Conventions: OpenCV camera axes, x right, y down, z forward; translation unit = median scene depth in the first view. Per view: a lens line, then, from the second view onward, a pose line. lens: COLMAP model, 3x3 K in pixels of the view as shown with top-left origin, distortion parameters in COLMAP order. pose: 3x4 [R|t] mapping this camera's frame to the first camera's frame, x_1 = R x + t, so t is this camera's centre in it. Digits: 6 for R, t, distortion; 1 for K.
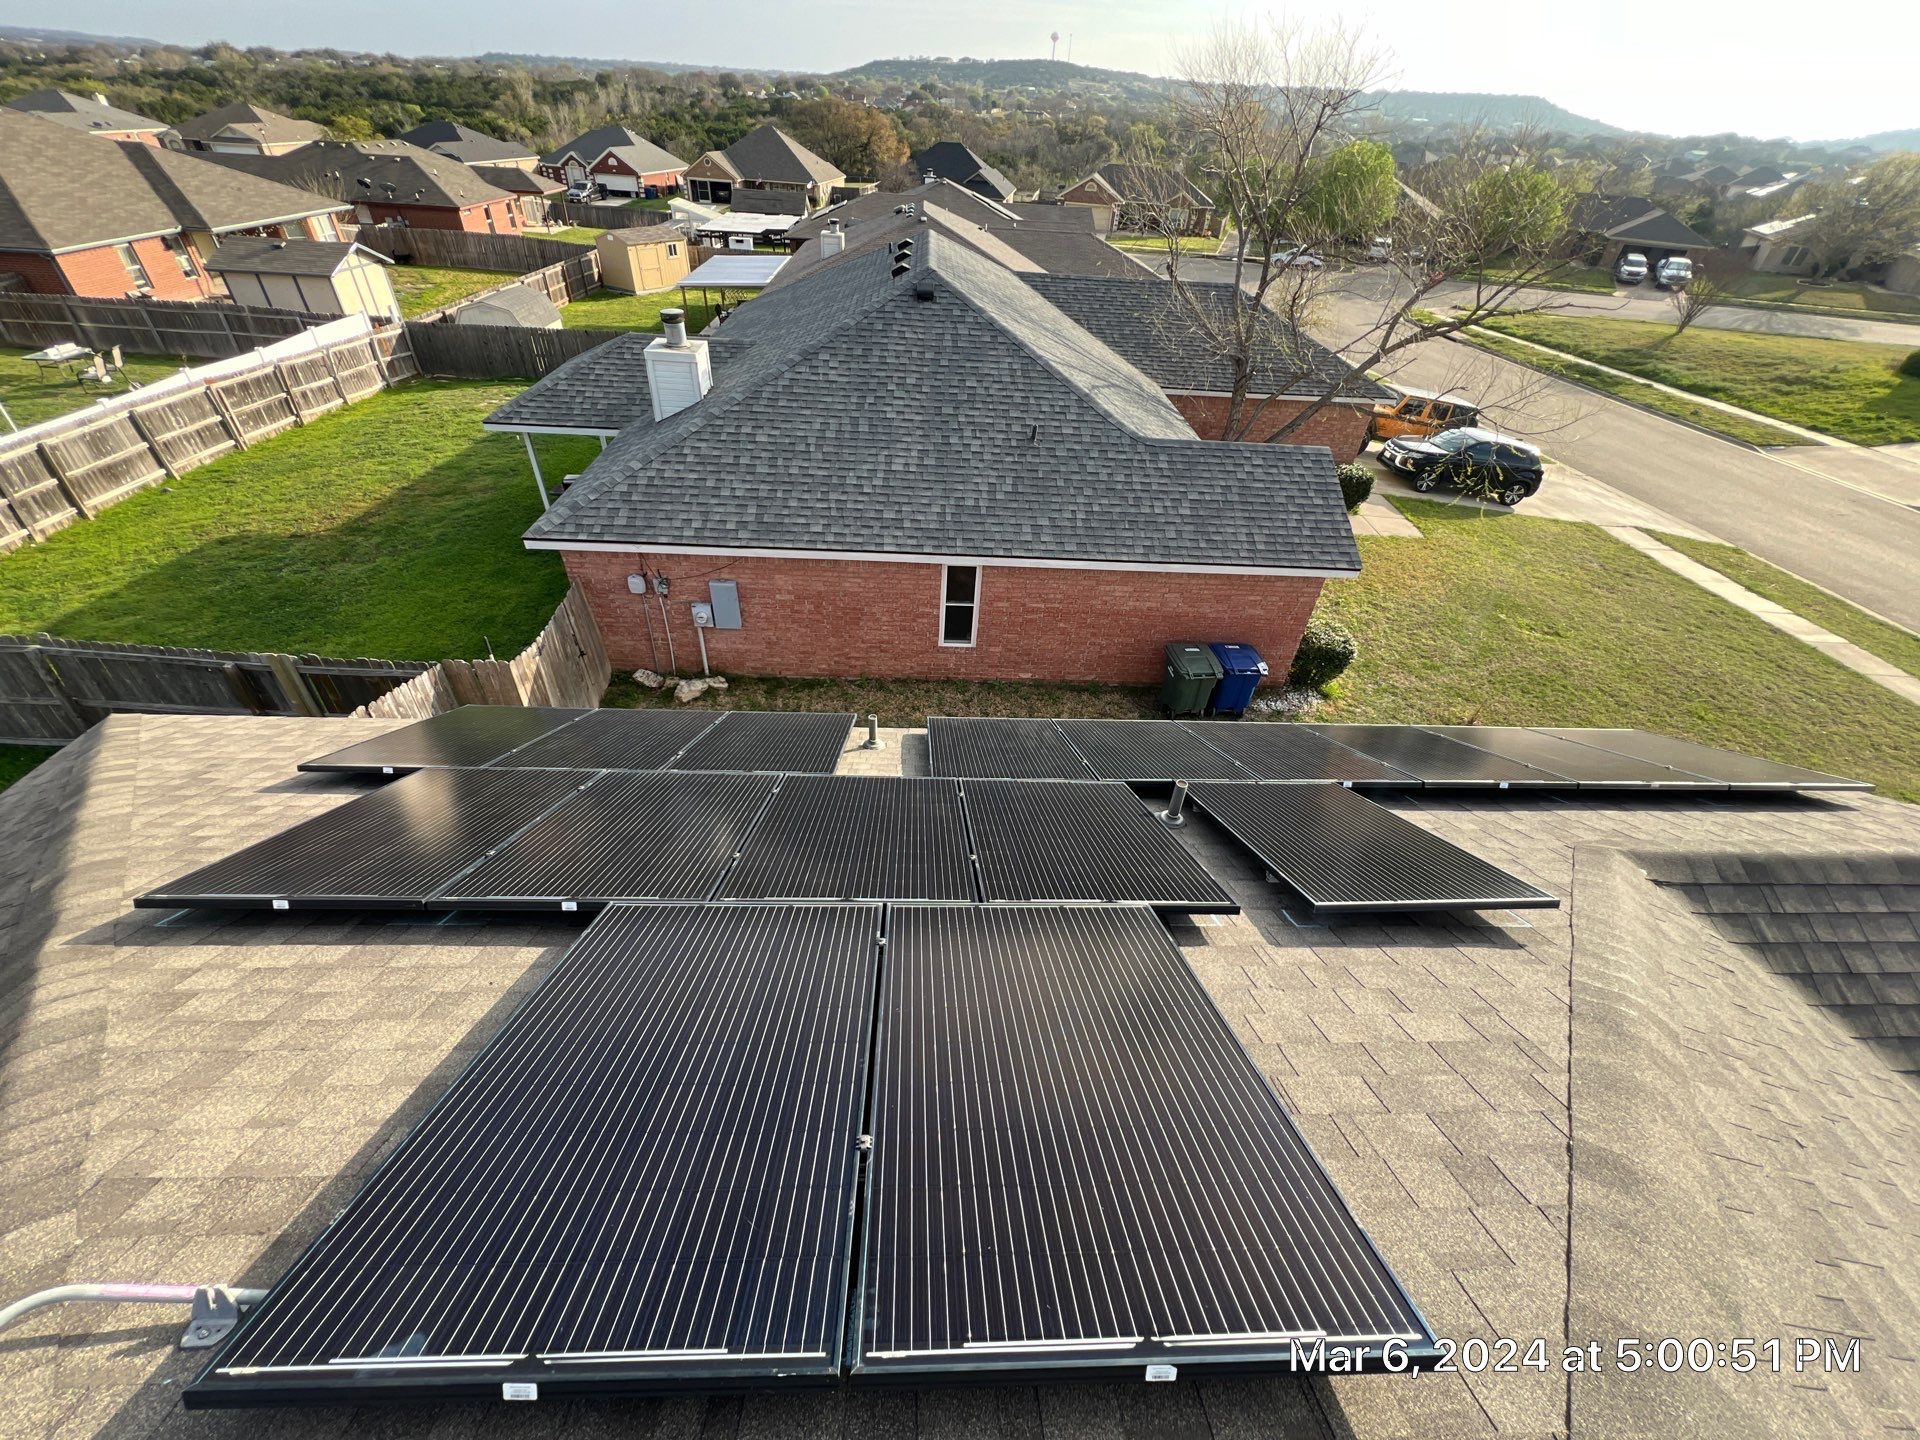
lens RADIAL K [[769.6, 0, 957.9], [0, 769.6, 724.5], [0, 0, 1]] dist [-0.002565, 0.000431]
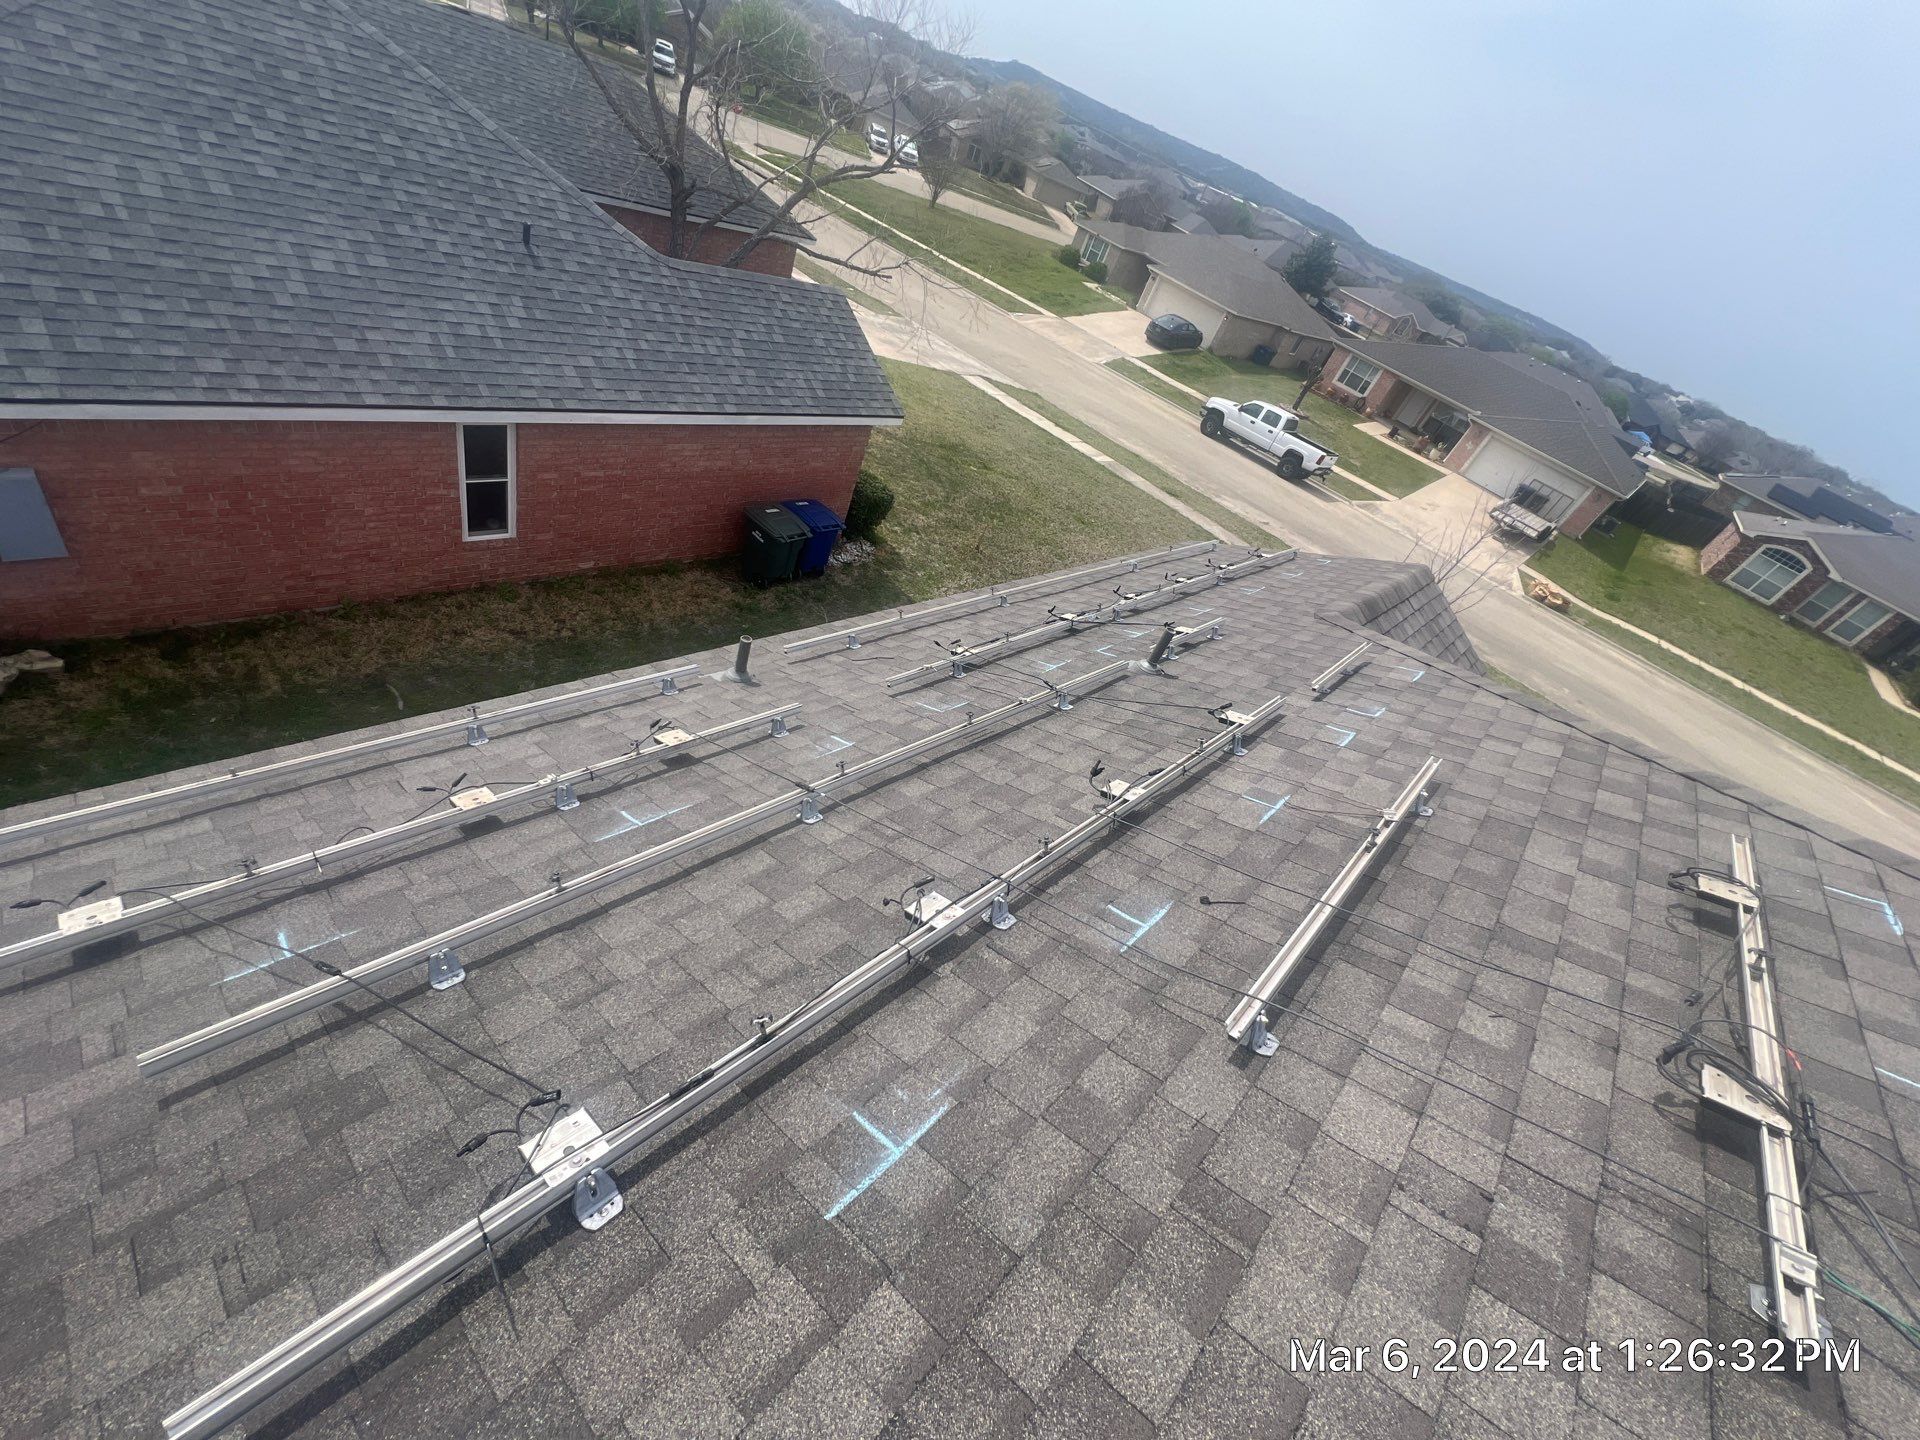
lens RADIAL K [[769.6, 0, 957.9], [0, 769.6, 724.5], [0, 0, 1]] dist [-0.002565, 0.000431]
pose [[0.706042, -0.284065, 0.648700, -0.194801], [0.164277, 0.956734, 0.240154, -0.030906], [-0.688853, -0.062992, 0.722159, 0.128856]]
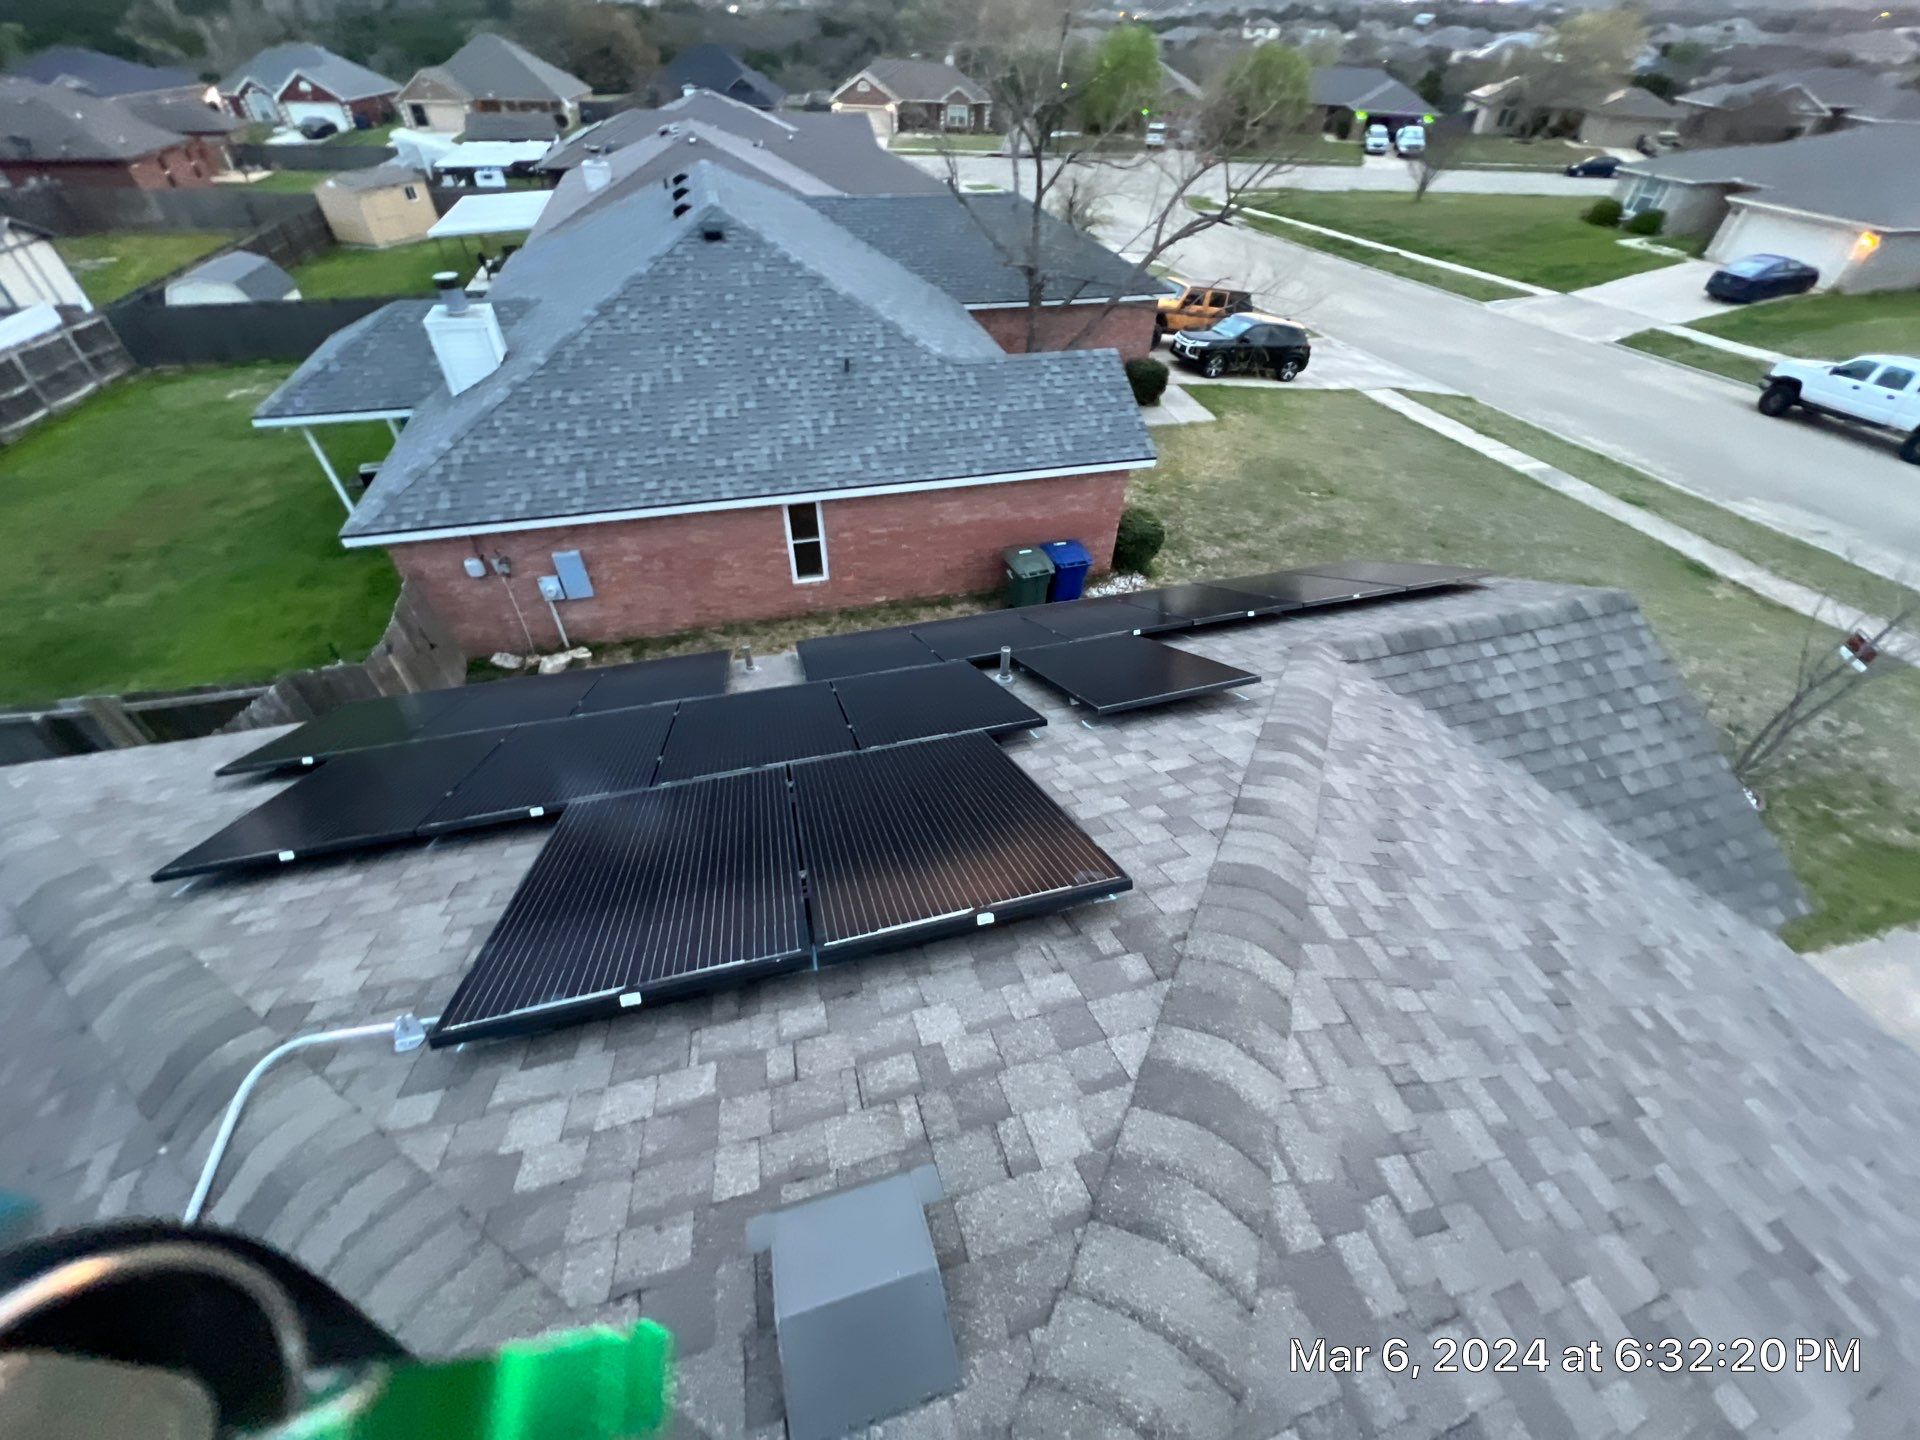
lens RADIAL K [[767.1, 0, 958.5], [0, 767.1, 724.6], [0, 0, 1]] dist [-0.000972, -0.000098]
pose [[0.971698, -0.181737, 0.150914, 0.000722], [0.167970, 0.980753, 0.099547, 0.018476], [-0.166101, -0.071381, 0.983522, -0.072408]]
